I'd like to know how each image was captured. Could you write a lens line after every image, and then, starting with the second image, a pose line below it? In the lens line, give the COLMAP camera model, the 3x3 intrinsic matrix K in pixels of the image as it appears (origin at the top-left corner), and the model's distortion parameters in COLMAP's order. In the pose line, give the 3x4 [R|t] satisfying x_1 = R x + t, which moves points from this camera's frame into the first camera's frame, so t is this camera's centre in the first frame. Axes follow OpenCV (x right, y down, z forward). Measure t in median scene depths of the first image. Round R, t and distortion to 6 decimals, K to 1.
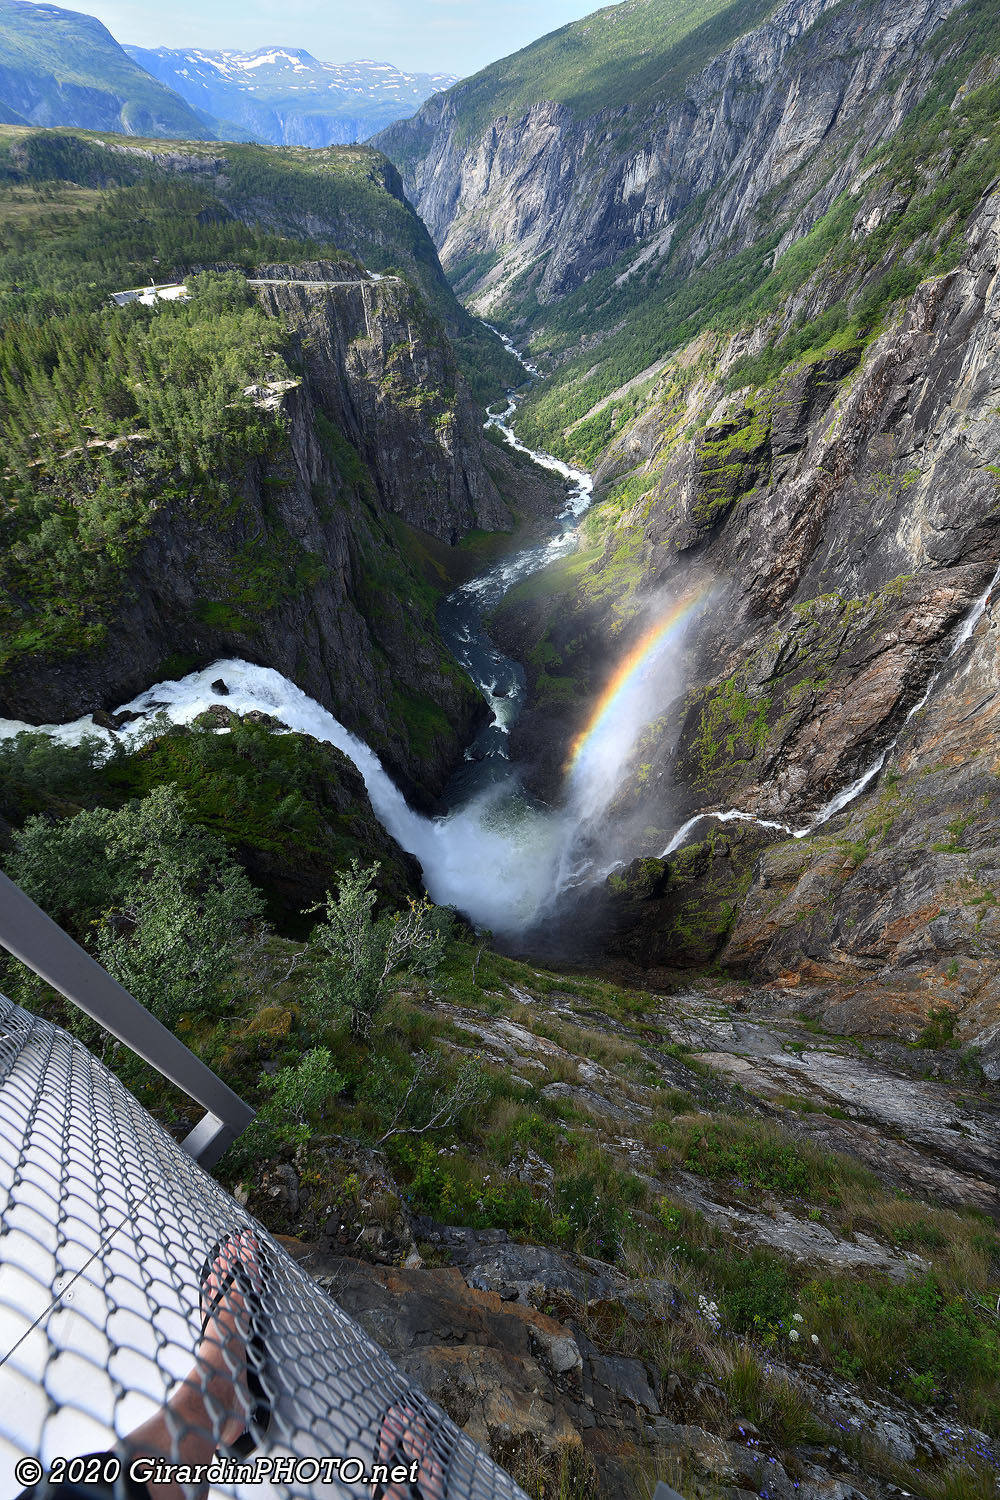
lens RADIAL K [[601.0, 0, 485.0], [0, 601.0, 752.4], [0, 0, 1]] dist [-0.013269, -0.002398]
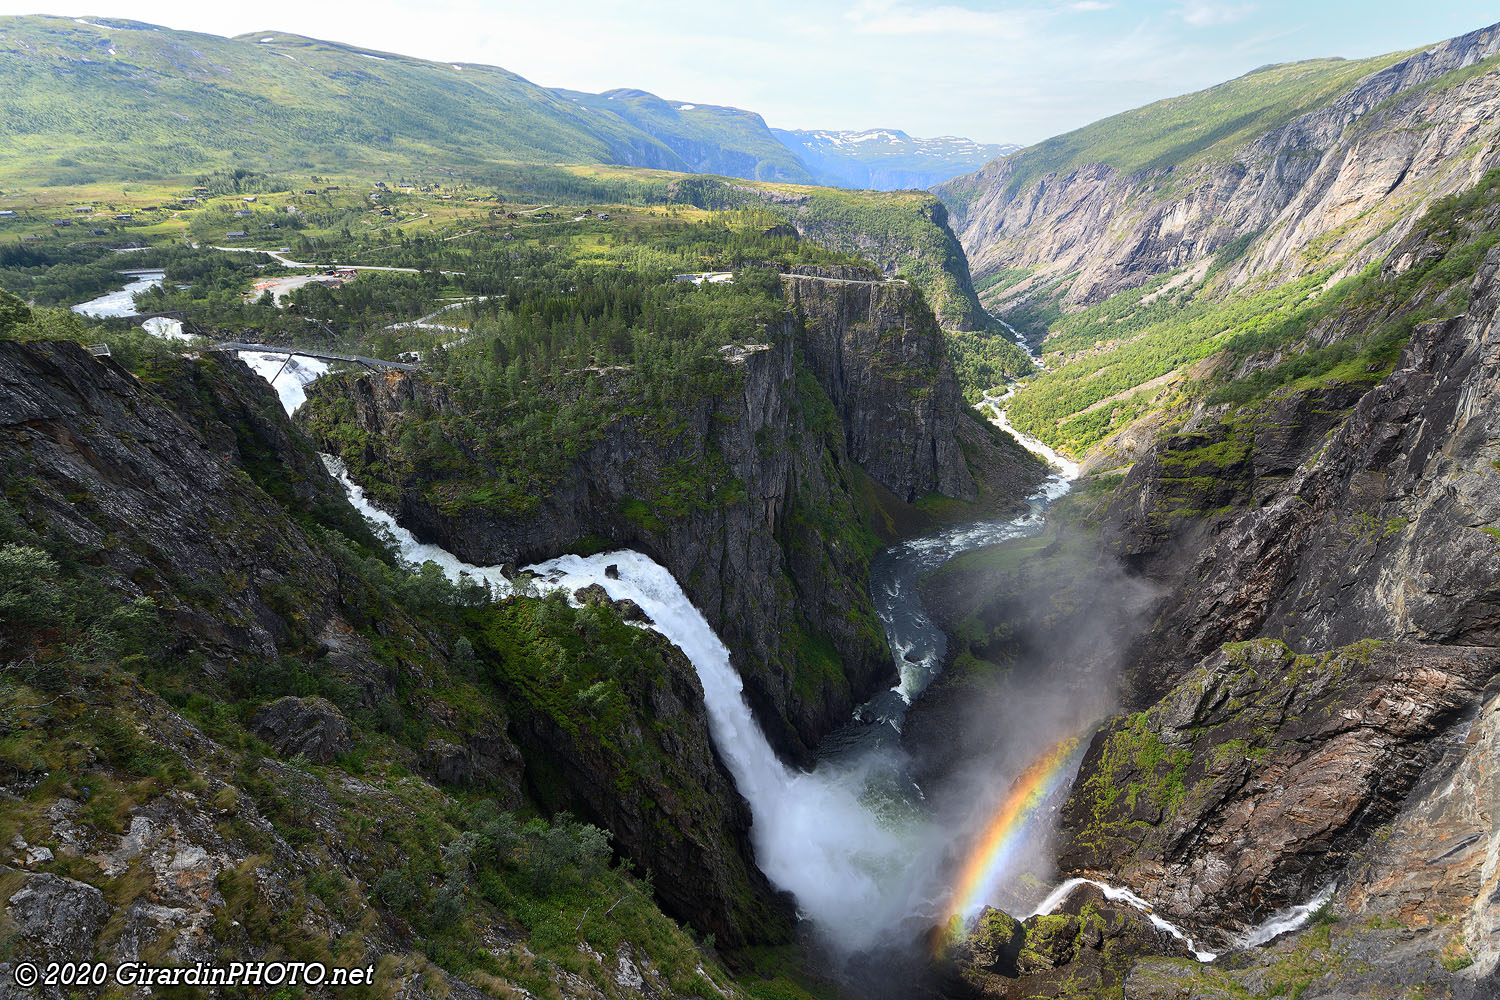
lens RADIAL K [[601.0, 0, 749.6], [0, 601.0, 485.1], [0, 0, 1]] dist [-0.013269, -0.002398]
pose [[0.914248, 0.188734, -0.358512, 0.112705], [-0.297824, 0.912984, -0.278856, -0.013804], [0.274686, 0.361717, 0.890903, 0.010107]]
